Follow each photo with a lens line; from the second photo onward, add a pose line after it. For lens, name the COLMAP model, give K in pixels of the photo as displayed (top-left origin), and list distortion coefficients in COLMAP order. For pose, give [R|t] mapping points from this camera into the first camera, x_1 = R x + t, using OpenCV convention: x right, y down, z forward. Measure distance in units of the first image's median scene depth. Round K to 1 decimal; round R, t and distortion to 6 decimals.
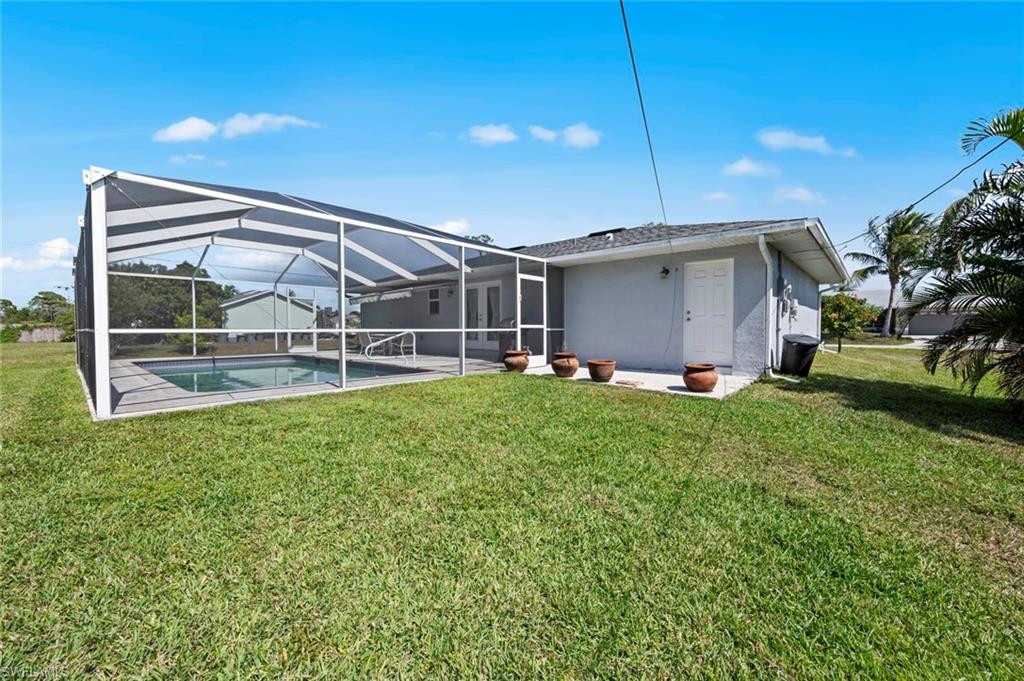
lens RADIAL K [[405.1, 0, 513.3], [0, 405.1, 339.1], [0, 0, 1]] dist [-0.001091, -0.000041]
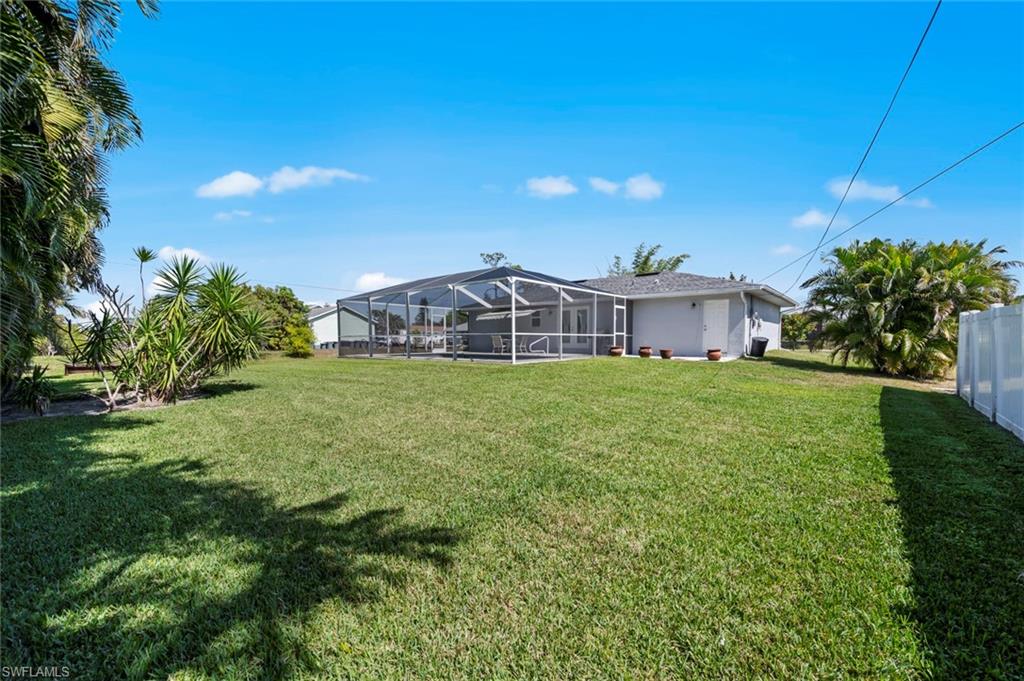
lens RADIAL K [[418.0, 0, 512.9], [0, 418.0, 365.5], [0, 0, 1]] dist [-0.000345, -0.000012]
pose [[0.999487, -0.002843, 0.031889, -0.490071], [0.001699, 0.999355, 0.035864, 0.043939], [-0.031970, -0.035791, 0.998848, -0.866878]]
